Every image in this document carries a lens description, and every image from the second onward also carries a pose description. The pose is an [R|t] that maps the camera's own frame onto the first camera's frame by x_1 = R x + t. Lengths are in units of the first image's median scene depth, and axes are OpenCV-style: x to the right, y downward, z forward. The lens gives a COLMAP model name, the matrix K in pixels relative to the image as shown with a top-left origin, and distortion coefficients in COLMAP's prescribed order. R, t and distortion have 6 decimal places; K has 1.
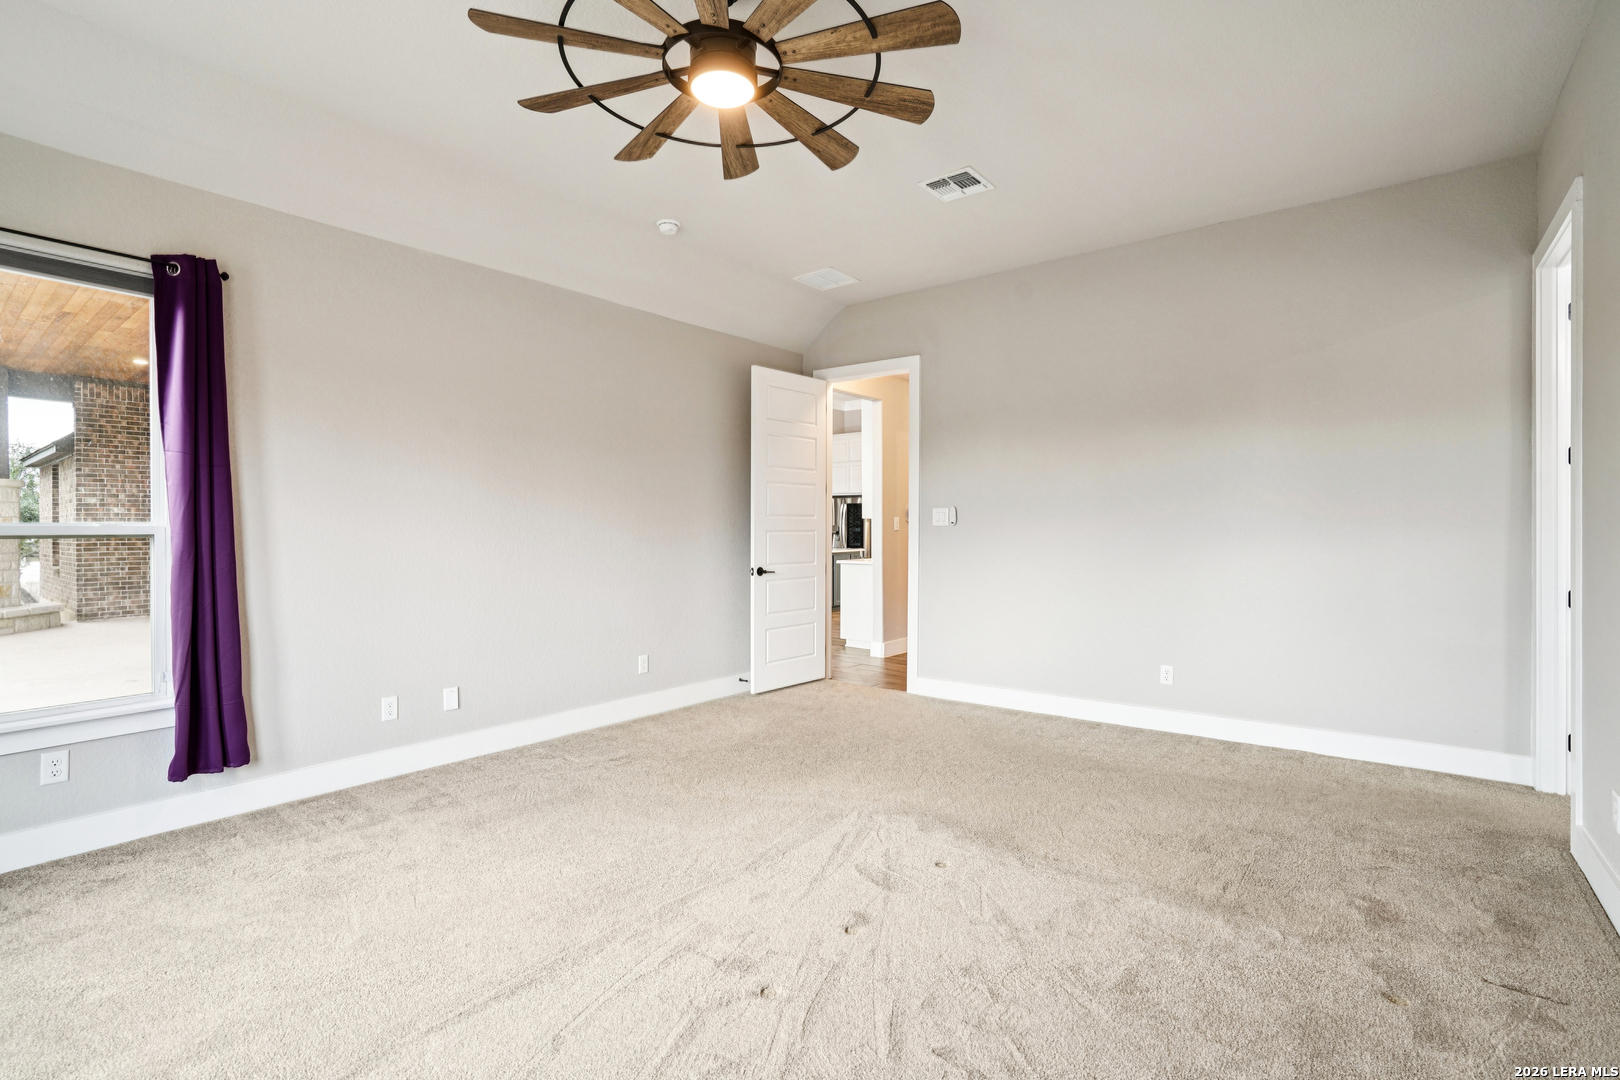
lens RADIAL K [[745.5, 0, 805.8], [0, 745.5, 530.0], [0, 0, 1]] dist [0.002447, 0.000342]
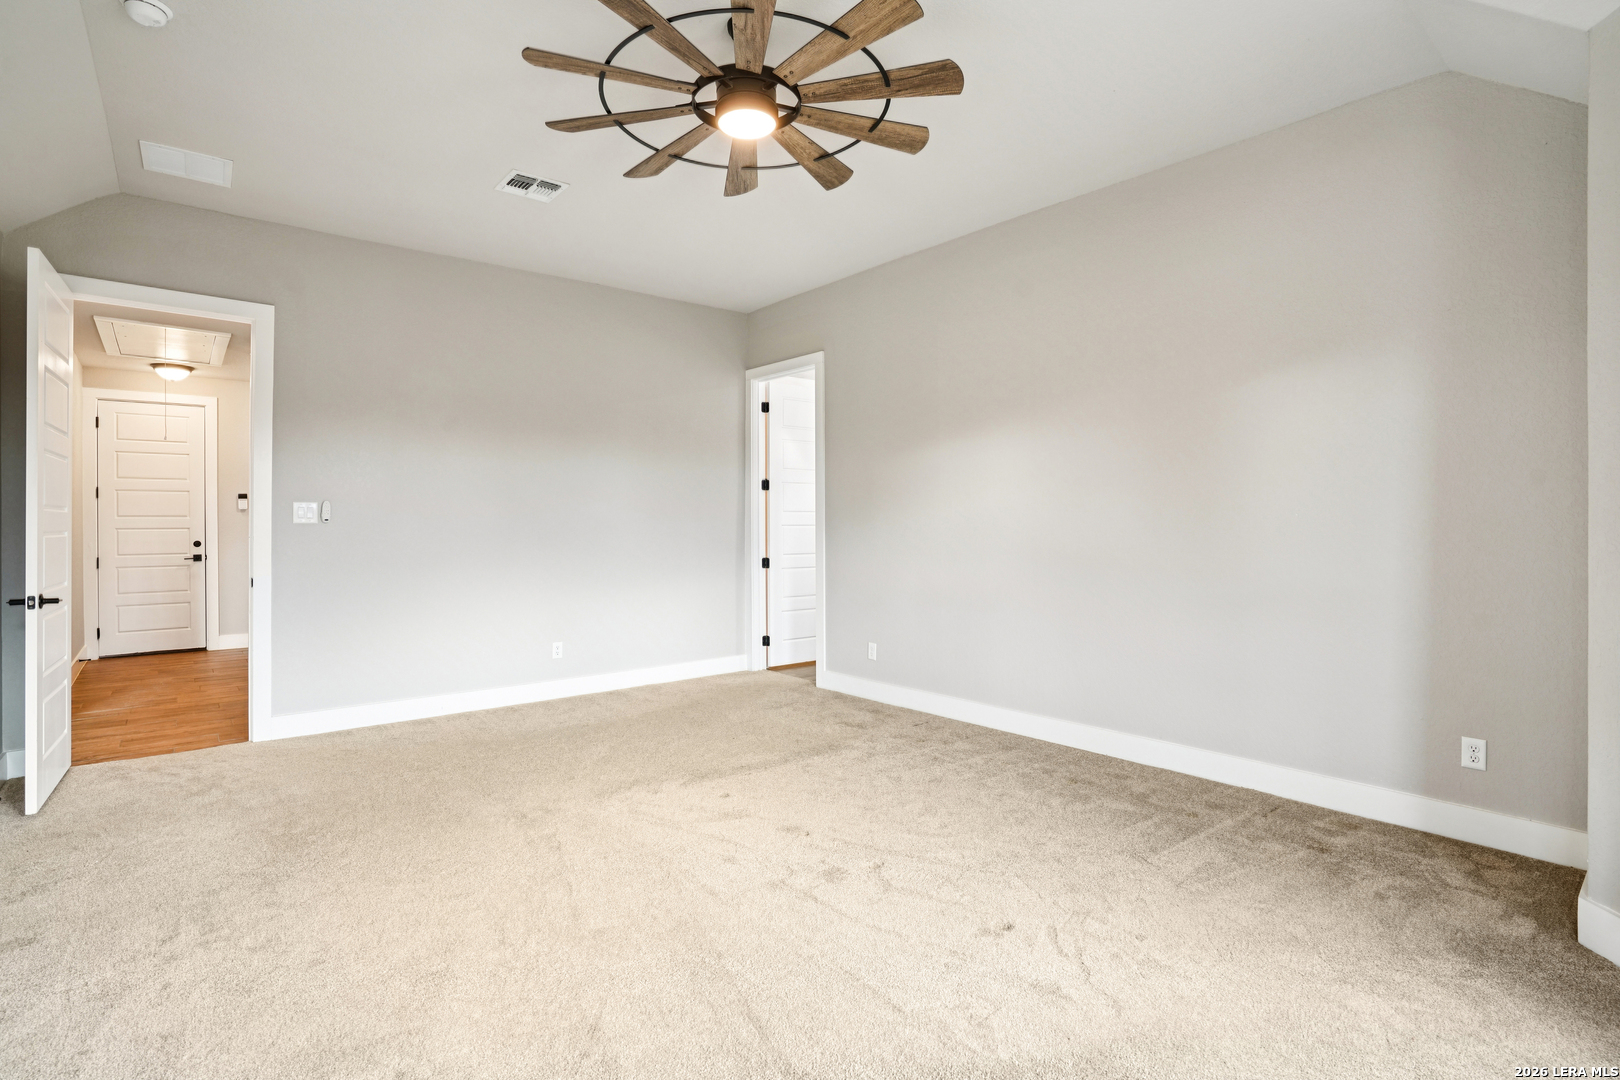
lens RADIAL K [[758.4, 0, 808.1], [0, 758.4, 530.9], [0, 0, 1]] dist [-0.017775, 0.000221]
pose [[0.222652, -0.004715, 0.974887, -0.609466], [0.003312, 0.999986, 0.004080, 0.000746], [-0.974892, 0.002320, 0.222665, 0.346987]]
